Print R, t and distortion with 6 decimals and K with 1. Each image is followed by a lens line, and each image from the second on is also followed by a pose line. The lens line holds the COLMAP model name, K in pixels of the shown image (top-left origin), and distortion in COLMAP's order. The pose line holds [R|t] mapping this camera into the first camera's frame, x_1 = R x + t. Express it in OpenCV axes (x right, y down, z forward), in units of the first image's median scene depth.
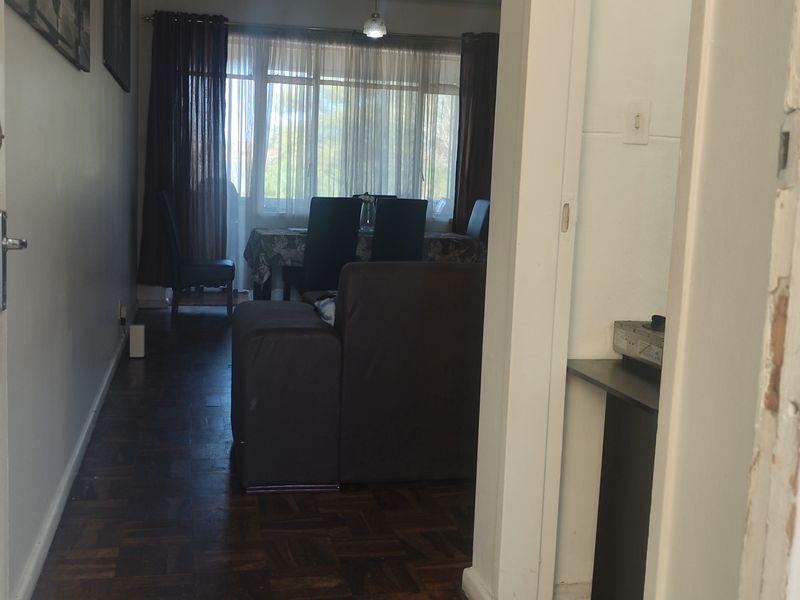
lens RADIAL K [[911.7, 0, 400.1], [0, 911.7, 299.5], [0, 0, 1]] dist [-0.006221, 0.000000]
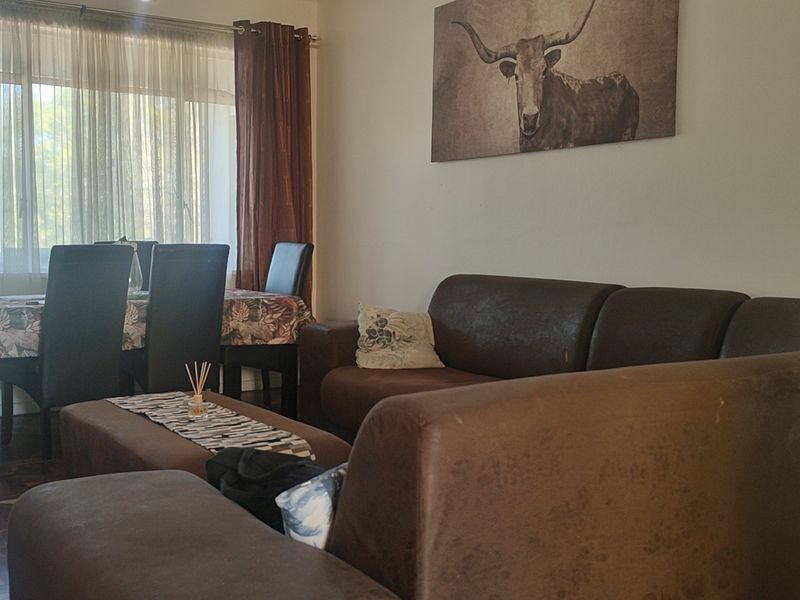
lens RADIAL K [[911.7, 0, 399.3], [0, 911.7, 302.5], [0, 0, 1]] dist [-0.006221, 0.000000]
pose [[0.938304, -0.059282, 0.340692, -0.073979], [0.077875, 0.996114, -0.041149, -0.024503], [-0.336928, 0.065141, 0.939274, 0.283257]]
